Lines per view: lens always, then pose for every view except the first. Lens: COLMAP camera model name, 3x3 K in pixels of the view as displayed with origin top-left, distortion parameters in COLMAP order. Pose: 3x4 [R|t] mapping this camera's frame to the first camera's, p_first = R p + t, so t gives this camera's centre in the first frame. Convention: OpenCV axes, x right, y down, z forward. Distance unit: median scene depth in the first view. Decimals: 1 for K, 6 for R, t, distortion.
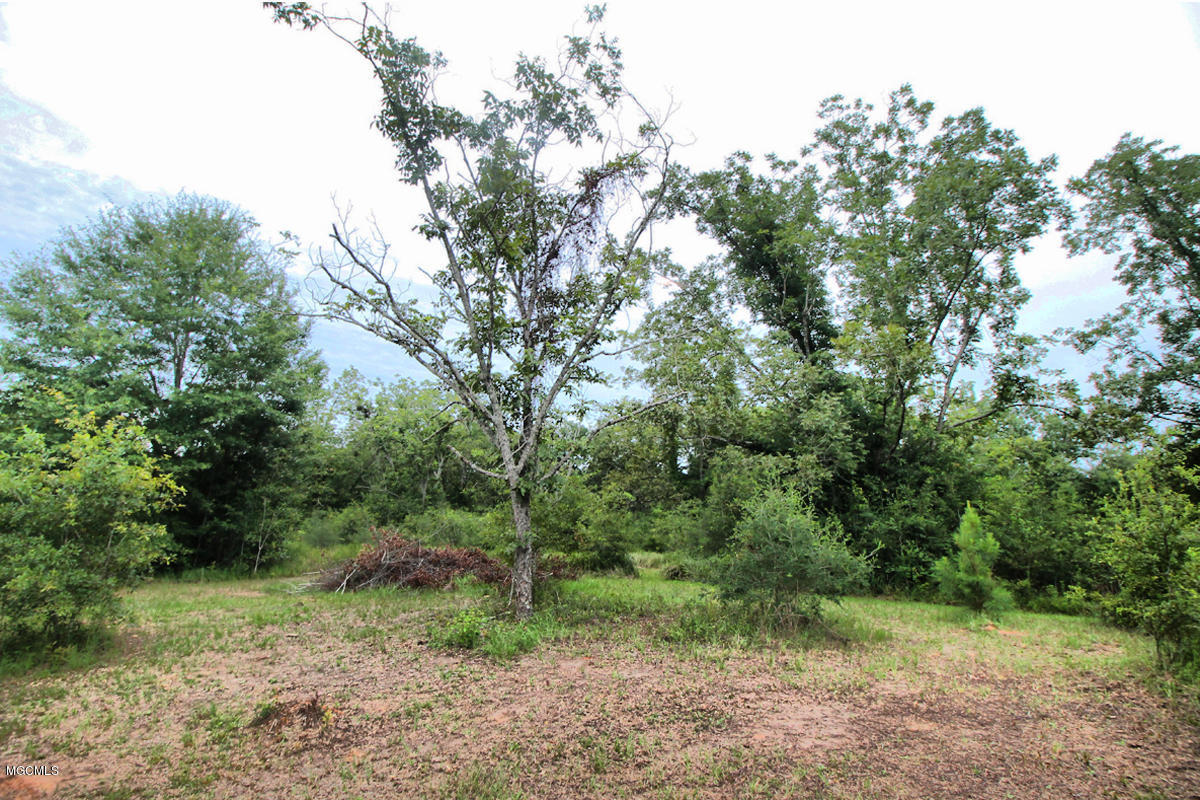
lens RADIAL K [[569.6, 0, 599.3], [0, 569.6, 390.0], [0, 0, 1]] dist [-0.001542, -0.014098]
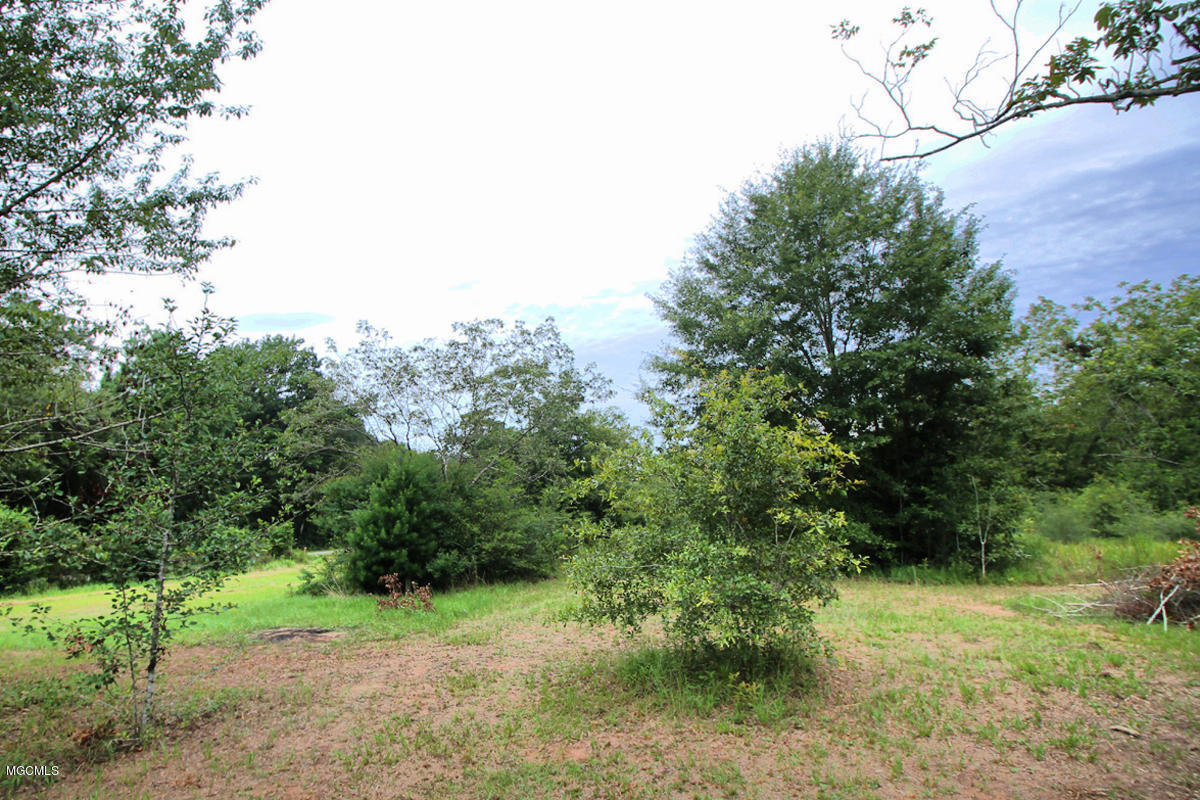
lens RADIAL K [[608.5, 0, 545.0], [0, 608.5, 405.8], [0, 0, 1]] dist [0.002212, -0.014875]
pose [[0.433961, -0.164194, -0.885843, -0.124542], [0.215401, 0.973645, -0.074946, 0.045140], [0.874803, -0.158288, 0.457892, 0.181474]]
